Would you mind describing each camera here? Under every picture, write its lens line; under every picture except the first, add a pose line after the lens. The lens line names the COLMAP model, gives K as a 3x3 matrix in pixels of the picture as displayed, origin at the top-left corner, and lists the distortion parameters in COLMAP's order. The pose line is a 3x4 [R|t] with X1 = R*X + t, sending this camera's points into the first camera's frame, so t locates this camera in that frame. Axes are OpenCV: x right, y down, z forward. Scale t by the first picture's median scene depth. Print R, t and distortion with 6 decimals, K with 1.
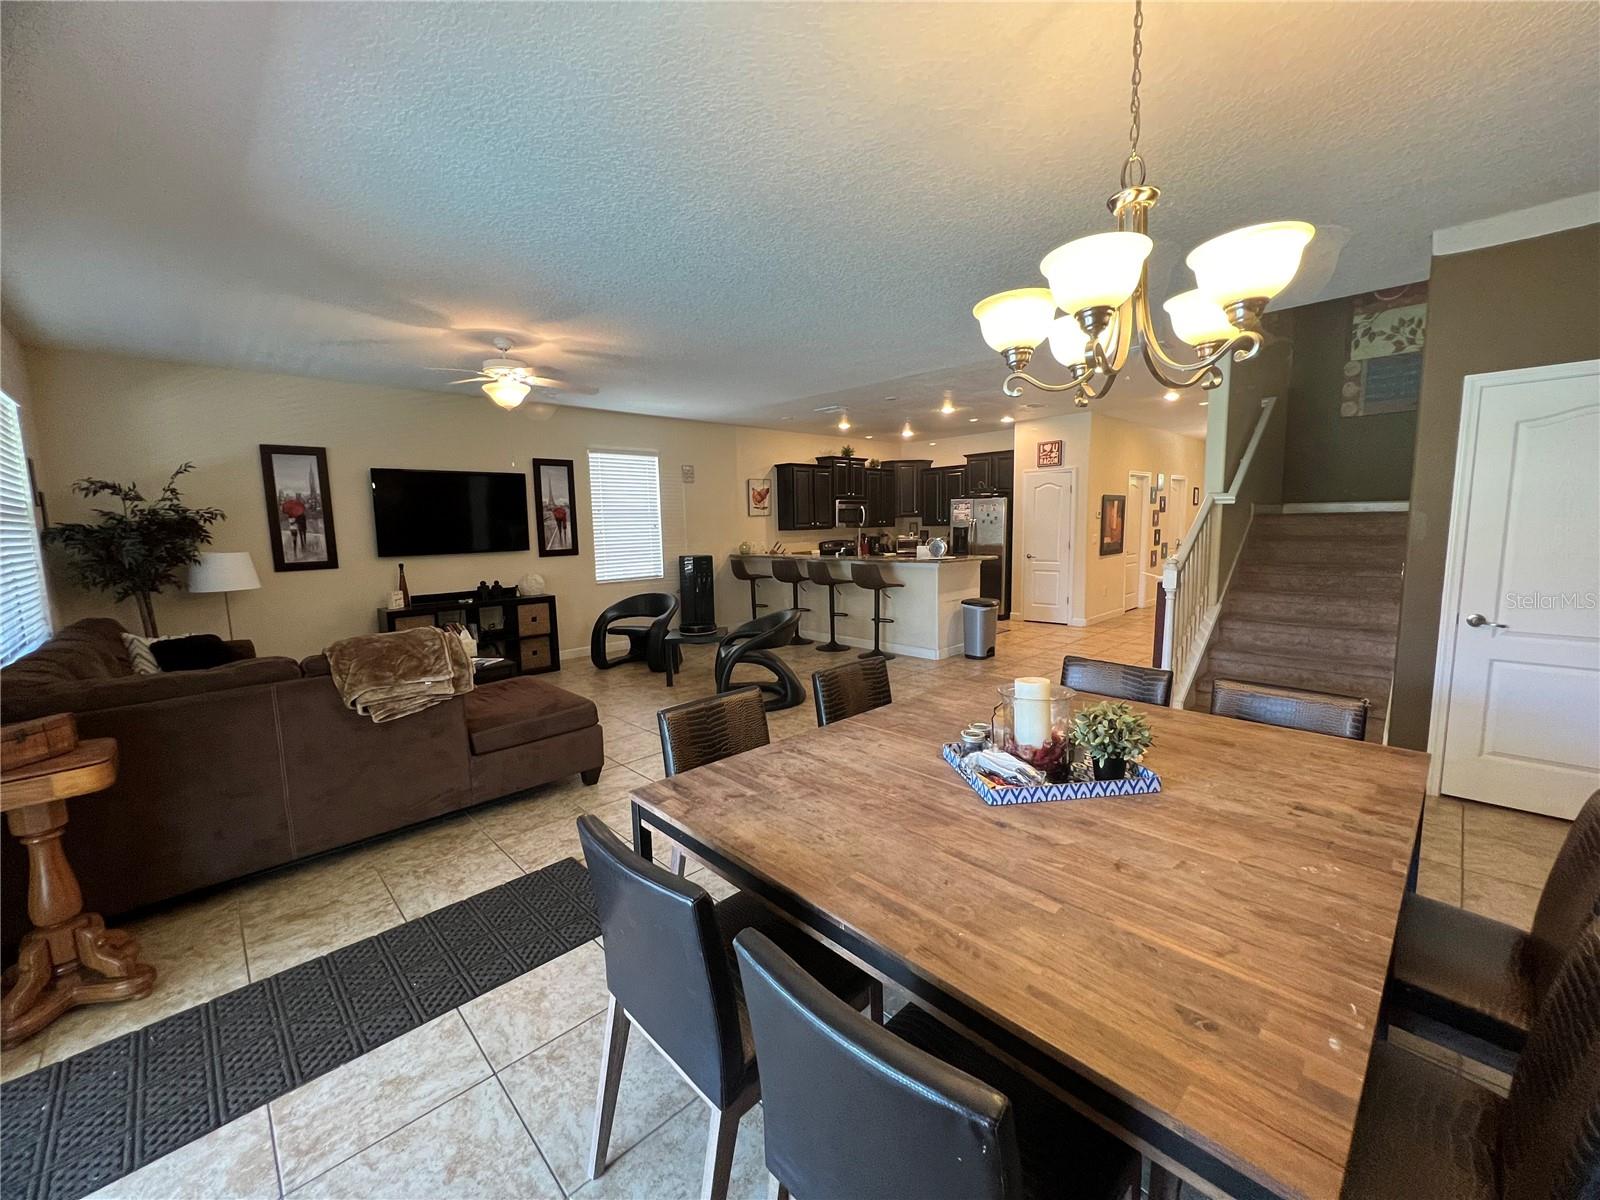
lens RADIAL K [[631.6, 0, 795.6], [0, 631.6, 601.1], [0, 0, 1]] dist [0.003540, -0.000078]
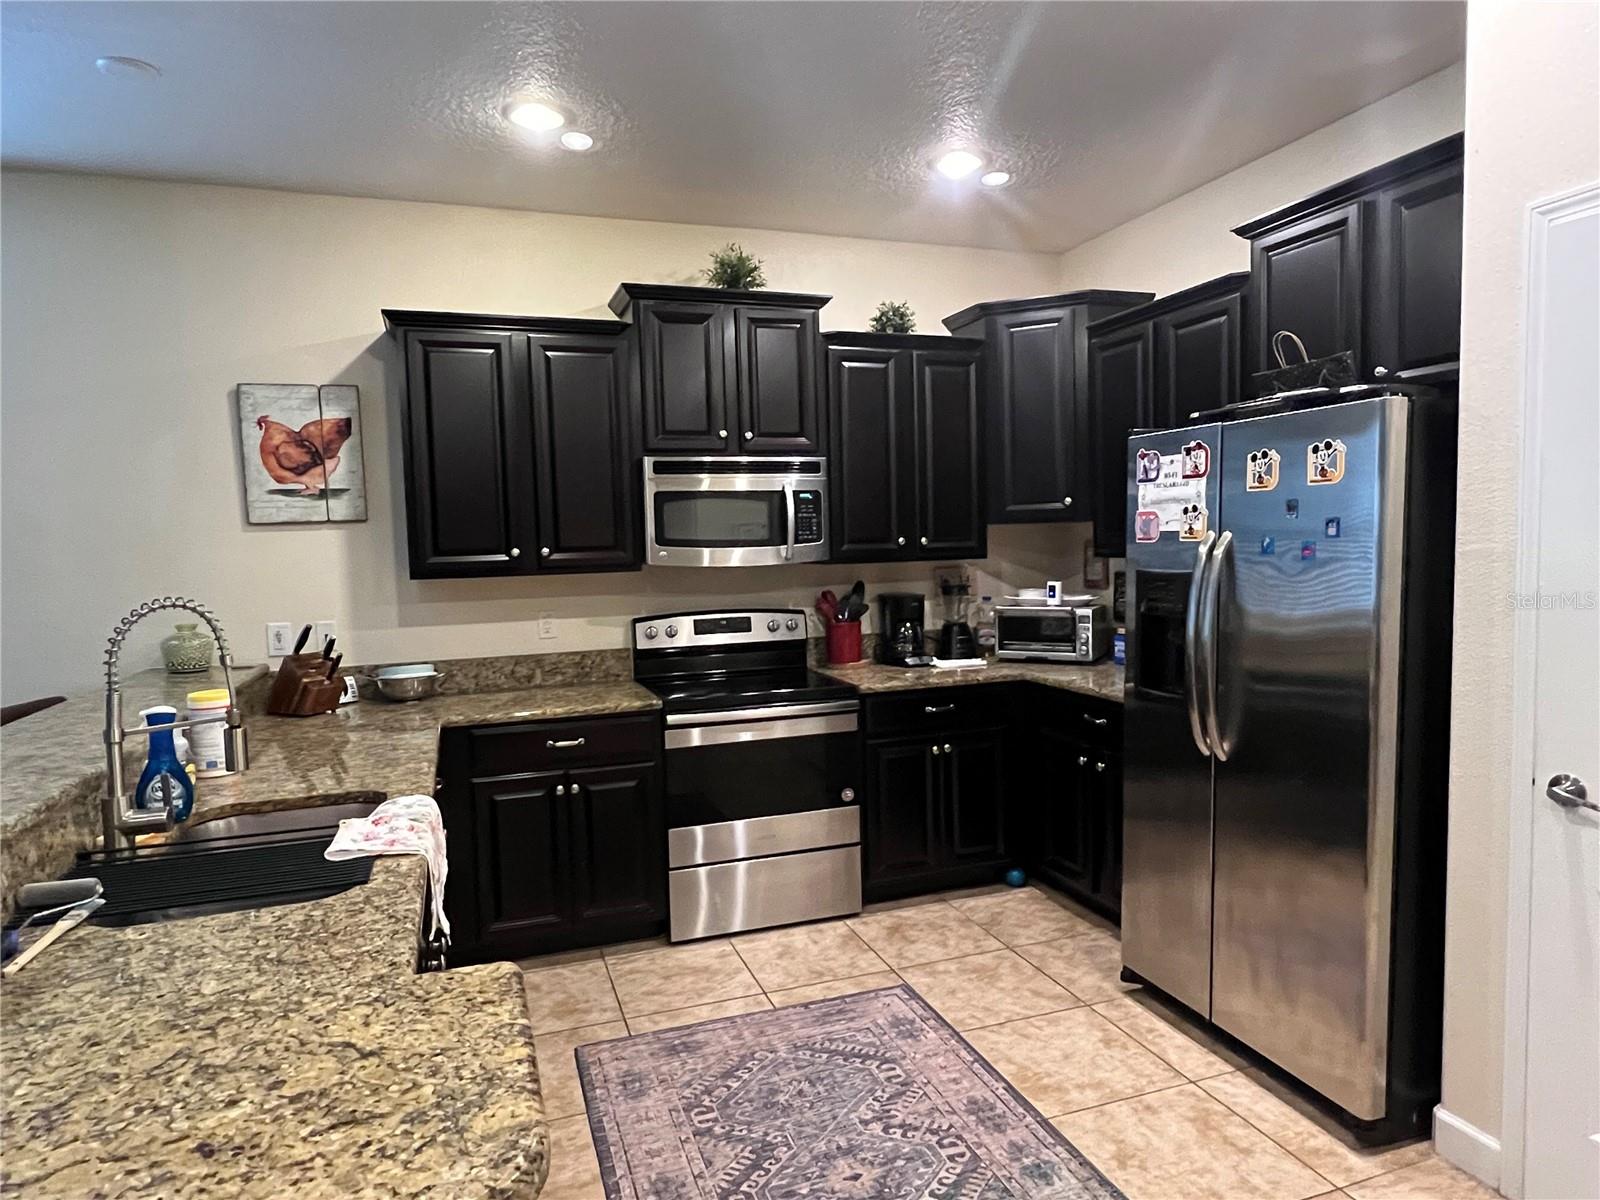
lens RADIAL K [[964.3, 0, 793.8], [0, 964.3, 599.4], [0, 0, 1]] dist [0.005812, -0.001168]
pose [[0.909914, 0.025856, -0.413991, 0.283550], [-0.046304, 0.998149, -0.039433, -0.092627], [0.412205, 0.055051, 0.909427, 0.688459]]
